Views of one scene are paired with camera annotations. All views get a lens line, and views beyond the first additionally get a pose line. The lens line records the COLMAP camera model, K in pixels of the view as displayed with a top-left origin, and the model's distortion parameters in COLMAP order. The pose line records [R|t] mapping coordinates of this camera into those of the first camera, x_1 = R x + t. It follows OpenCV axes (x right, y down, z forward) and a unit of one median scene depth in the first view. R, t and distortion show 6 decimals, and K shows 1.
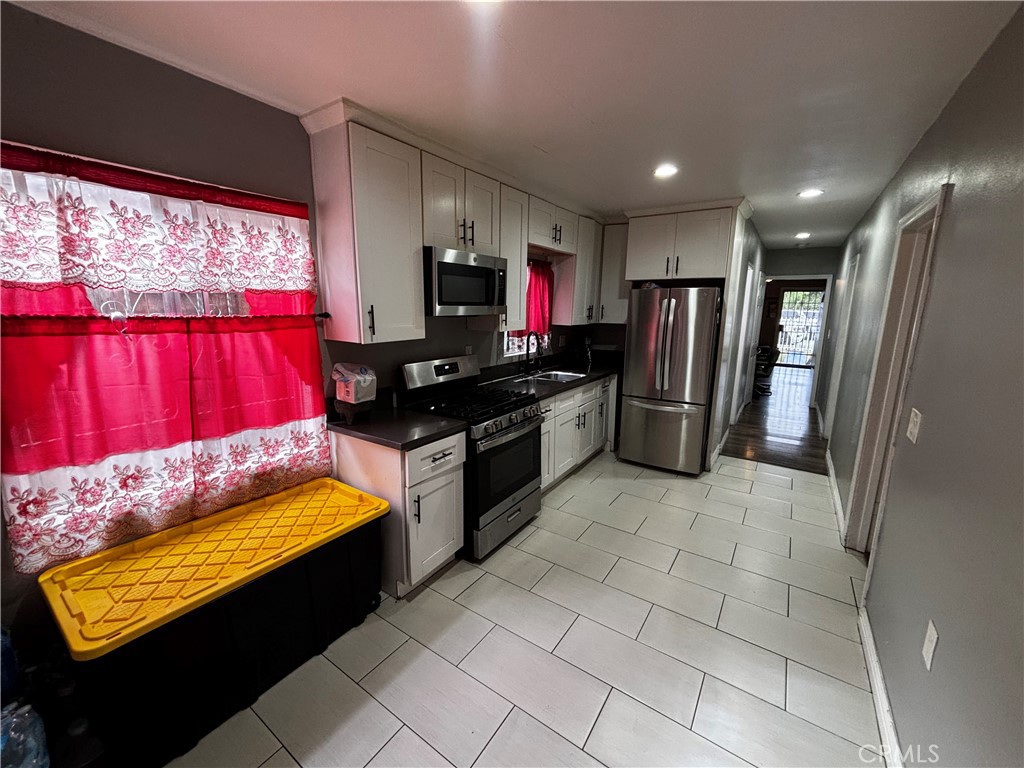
lens RADIAL K [[412.2, 0, 507.8], [0, 412.2, 379.8], [0, 0, 1]] dist [-0.004249, 0.000084]
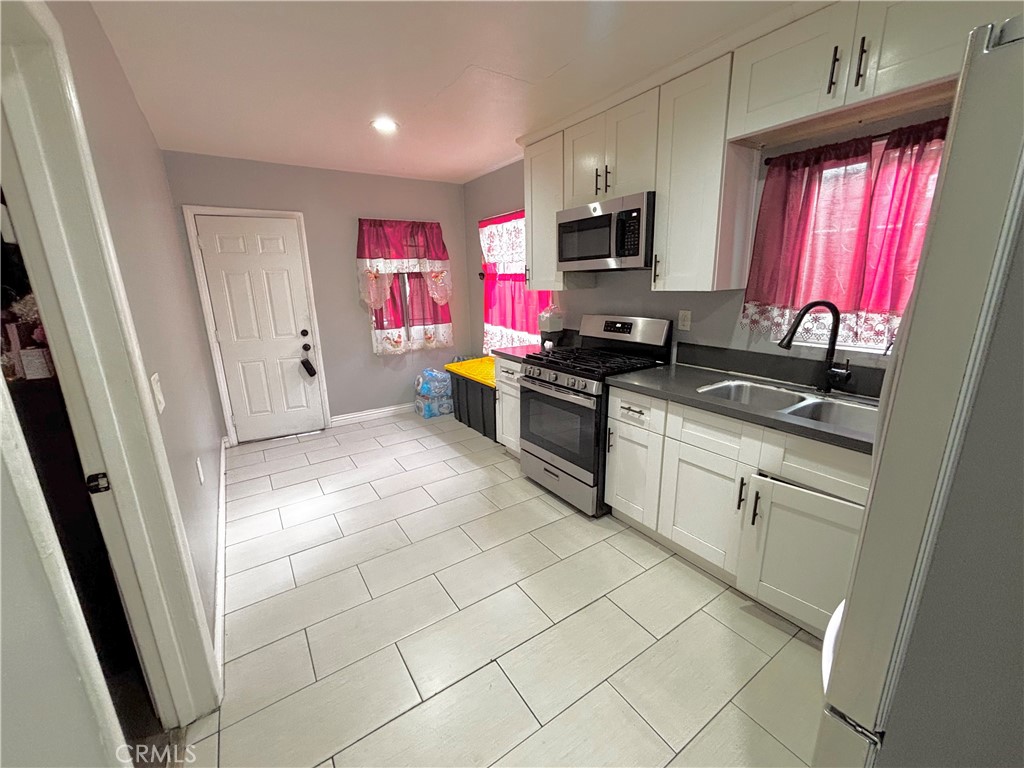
lens RADIAL K [[412.2, 0, 507.0], [0, 412.2, 385.6], [0, 0, 1]] dist [-0.004249, 0.000084]
pose [[-0.381939, 0.229226, -0.895309, 0.885121], [-0.147518, 0.941211, 0.303909, -0.158853], [0.912338, 0.248149, -0.325670, 1.152157]]
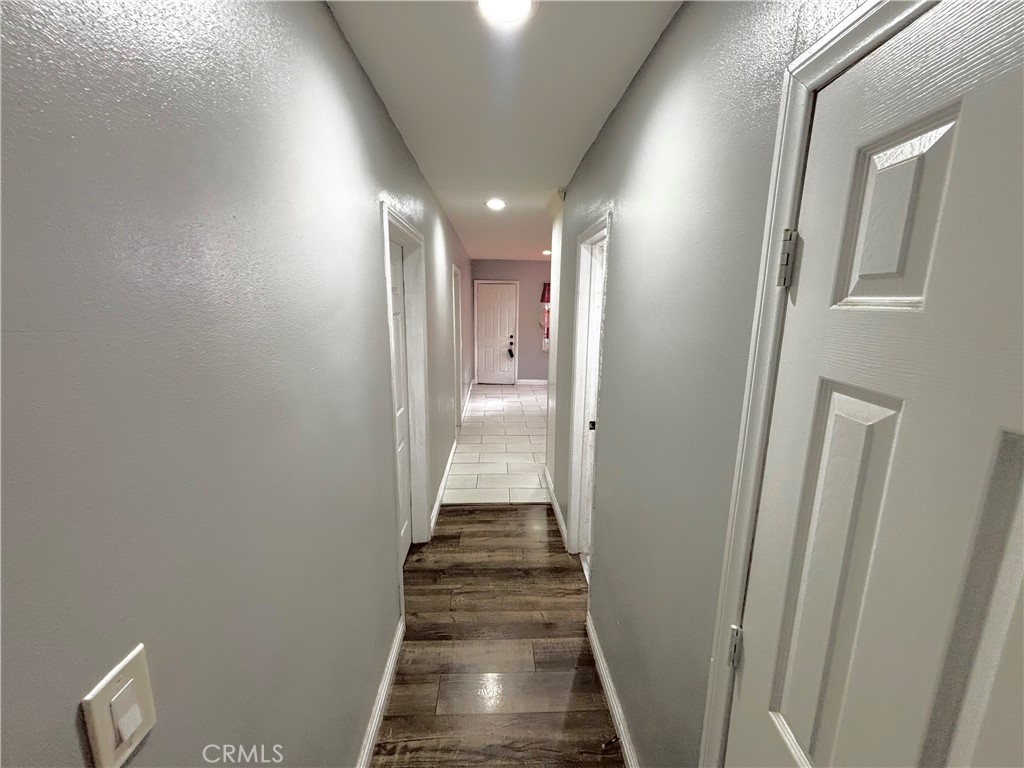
lens RADIAL K [[412.2, 0, 514.2], [0, 412.2, 388.8], [0, 0, 1]] dist [-0.004249, 0.000084]
pose [[-0.799833, 0.088900, -0.593603, 1.171334], [-0.126284, 0.941910, 0.311221, -0.241305], [0.586787, 0.323888, -0.742144, 1.611293]]
